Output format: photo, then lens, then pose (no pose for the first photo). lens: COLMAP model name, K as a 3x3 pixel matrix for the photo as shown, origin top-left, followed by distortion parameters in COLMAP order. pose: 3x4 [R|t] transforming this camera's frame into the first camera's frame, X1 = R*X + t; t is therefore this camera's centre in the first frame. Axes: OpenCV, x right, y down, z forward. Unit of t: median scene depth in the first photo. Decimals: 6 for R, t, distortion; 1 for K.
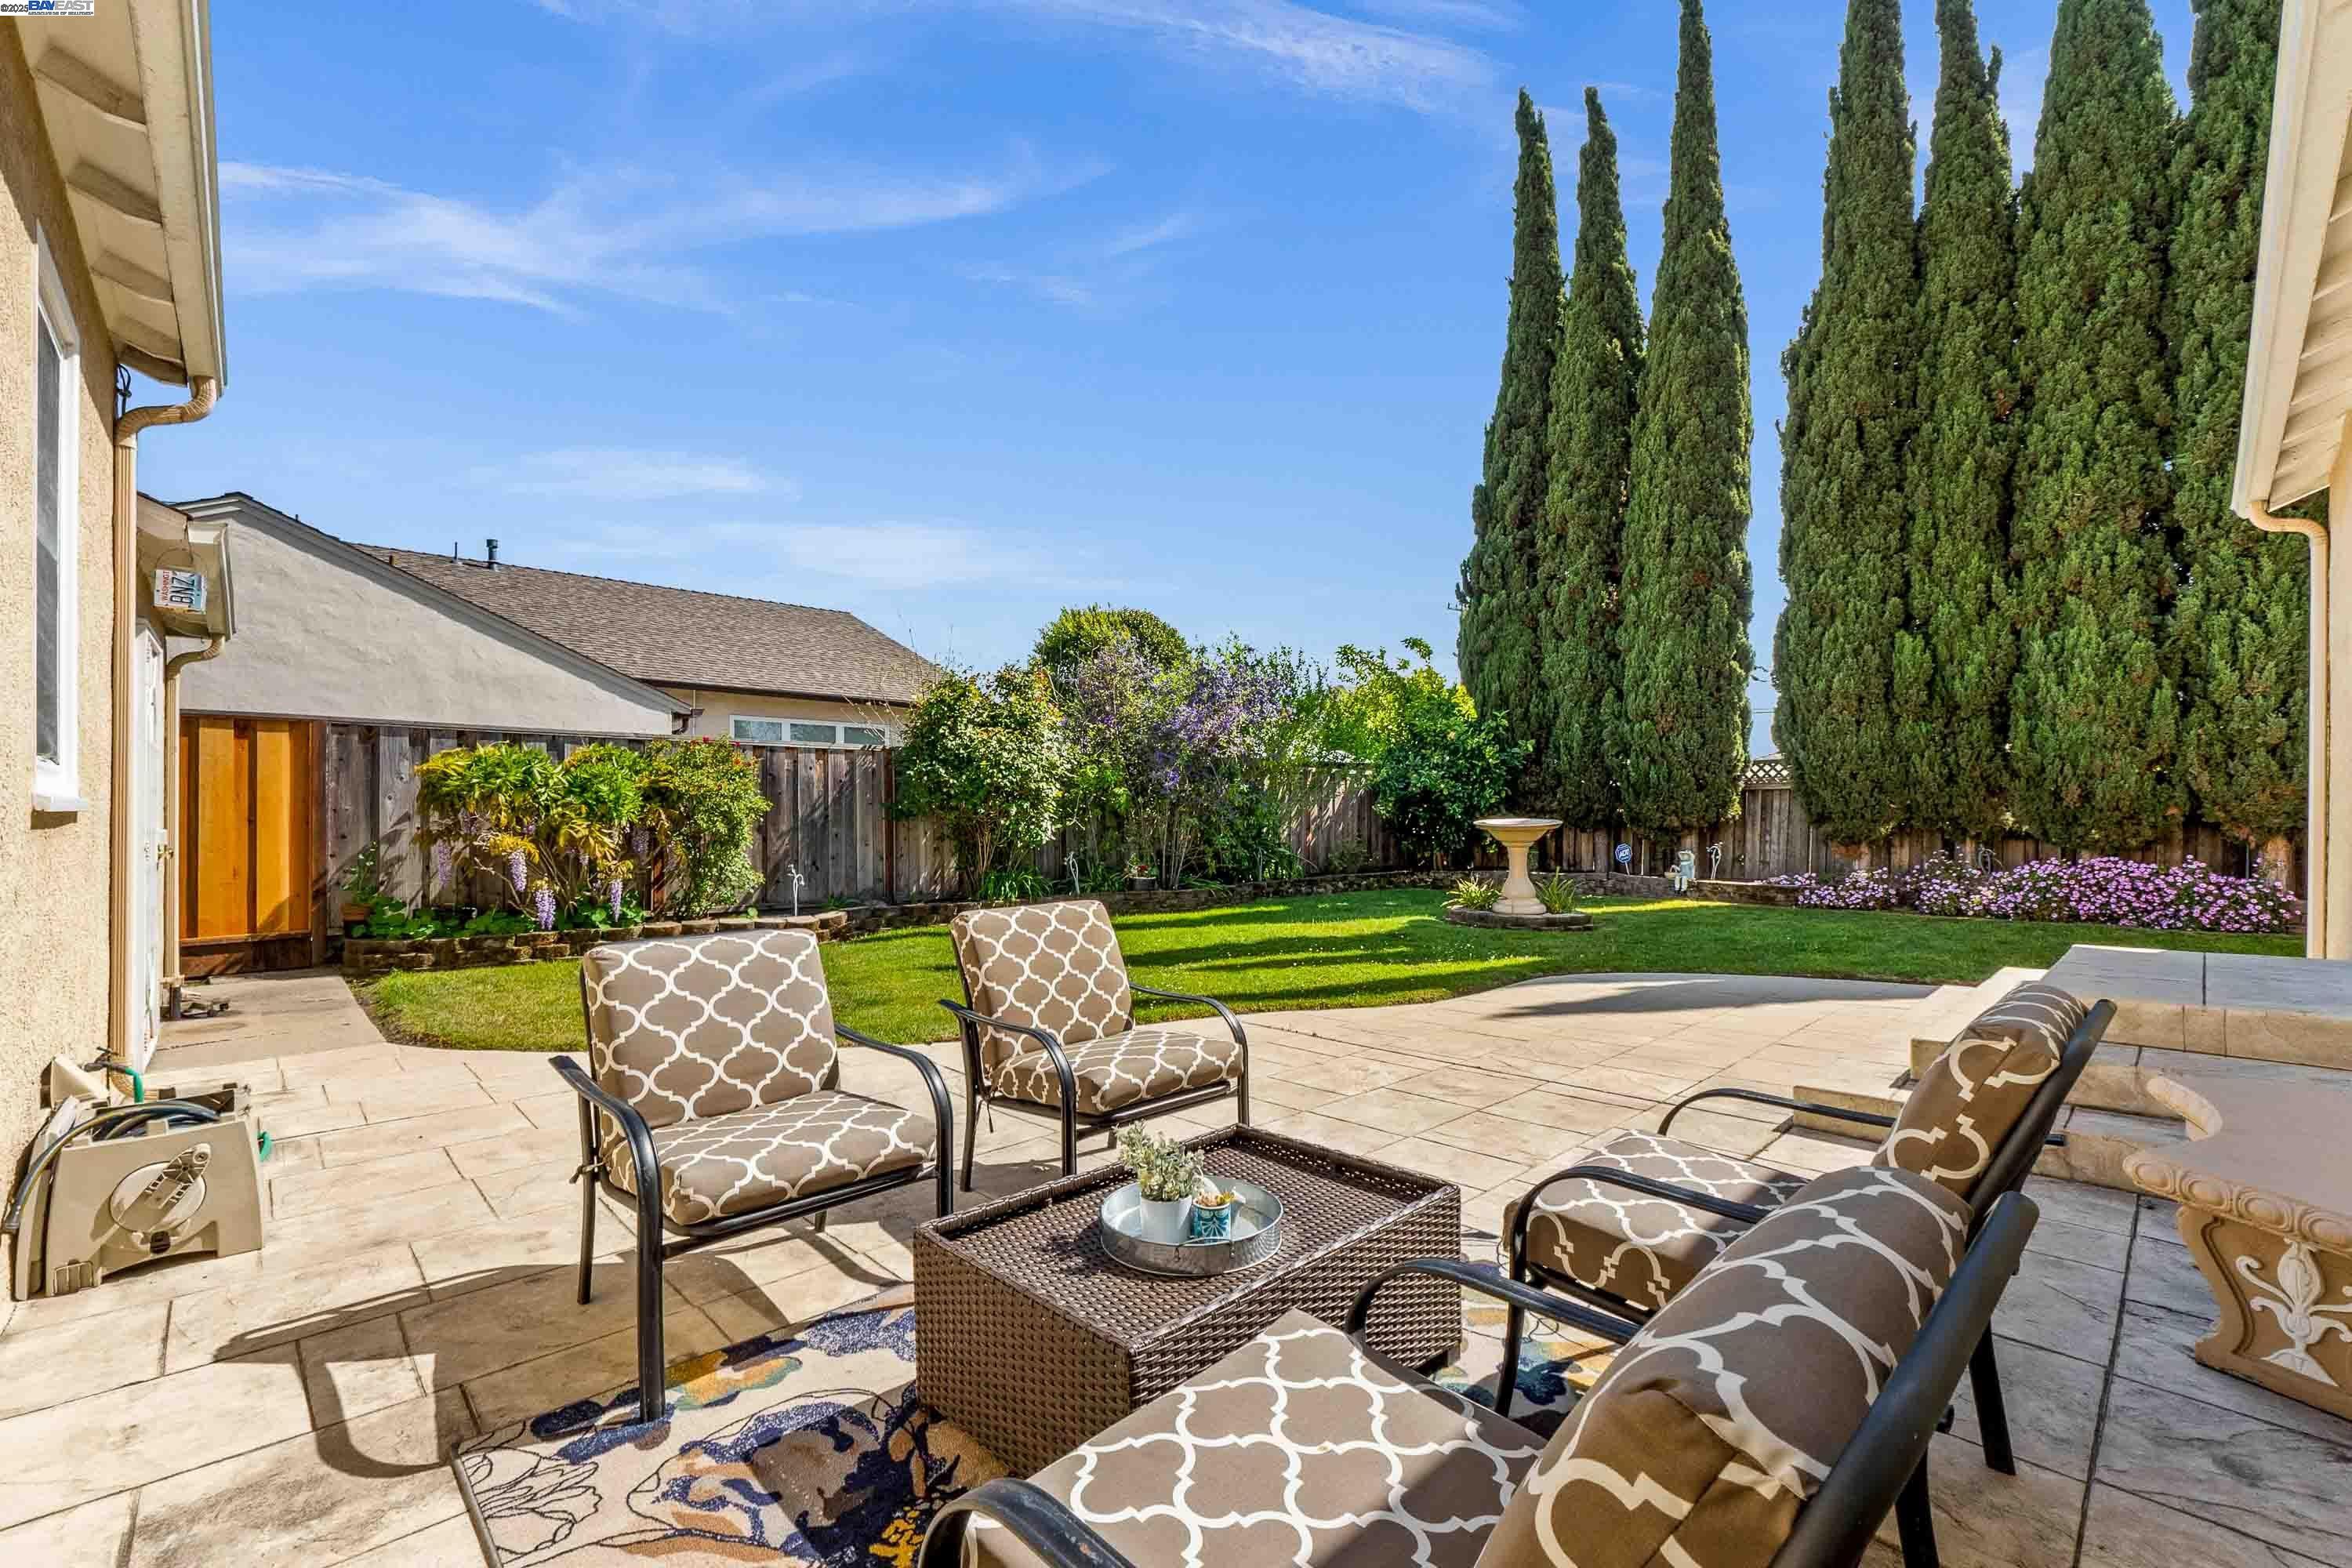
lens RADIAL K [[983.5, 0, 1191.9], [0, 983.5, 813.2], [0, 0, 1]] dist [-0.009815, 0.000926]
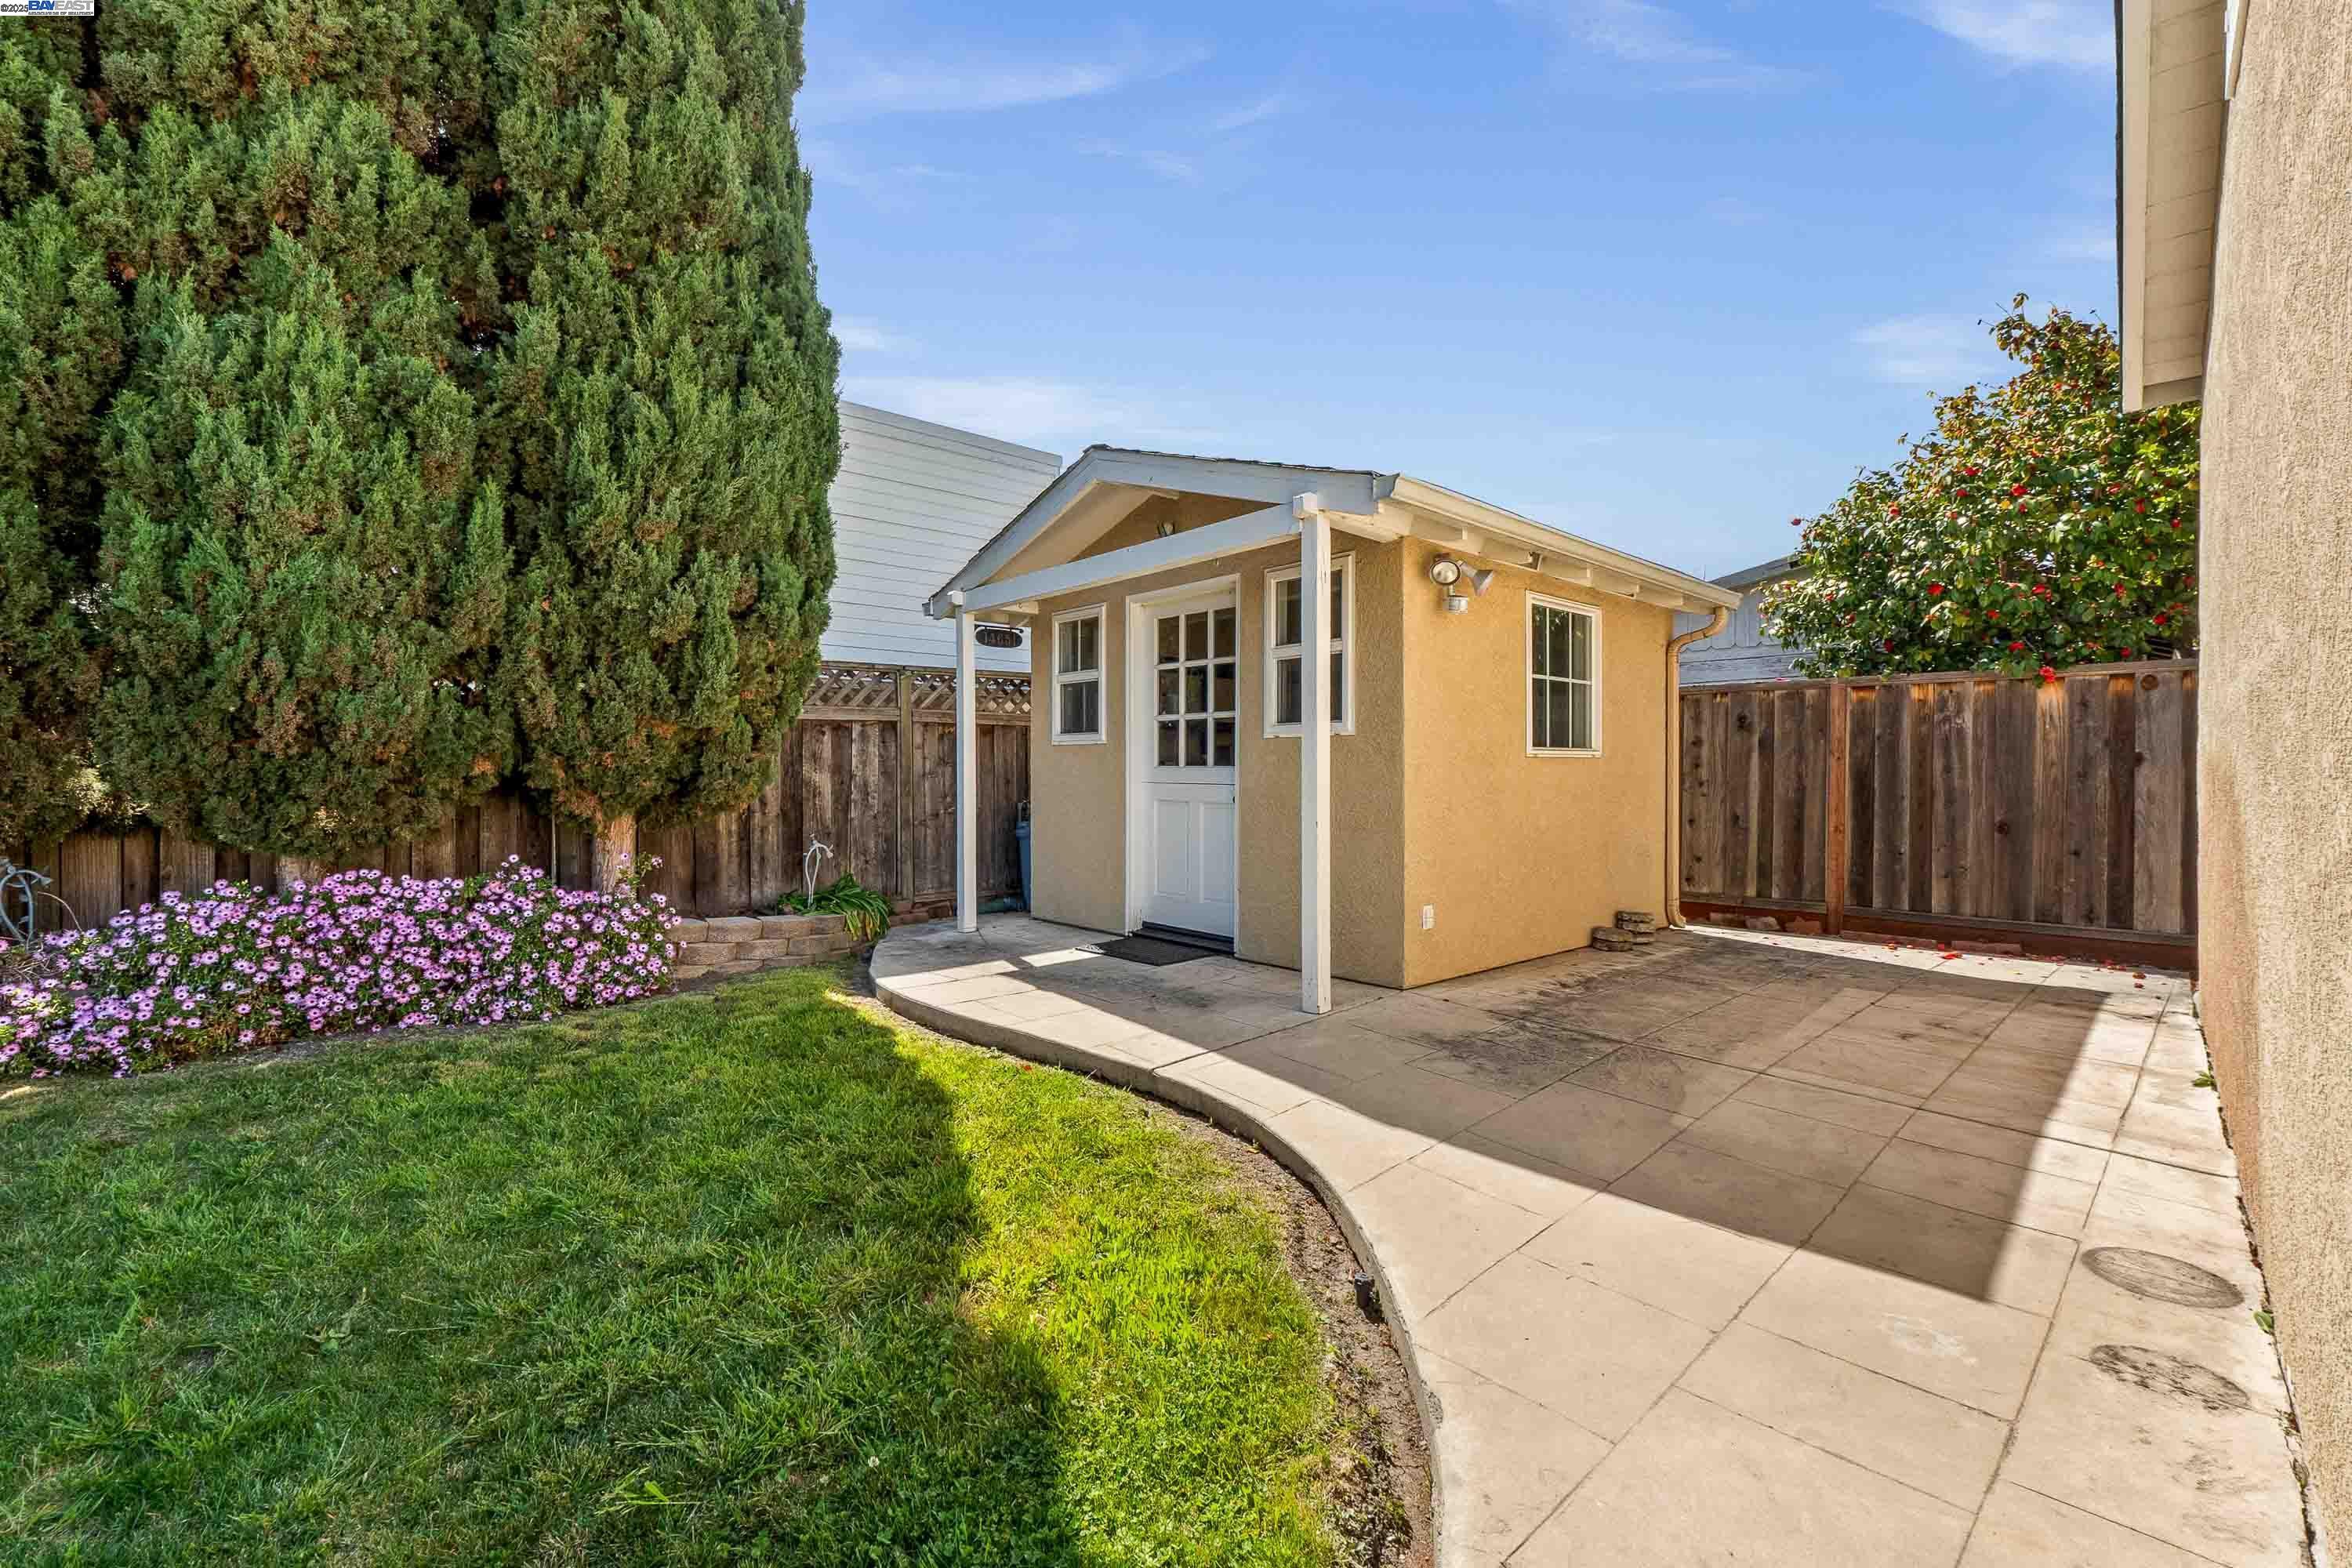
lens RADIAL K [[983.5, 0, 1175.2], [0, 983.5, 776.7], [0, 0, 1]] dist [-0.009815, 0.000926]
pose [[-0.013450, -0.006917, 0.999886, 0.502850], [-0.001552, 0.999975, 0.006896, -0.001075], [-0.999908, -0.001459, -0.013461, 0.649387]]
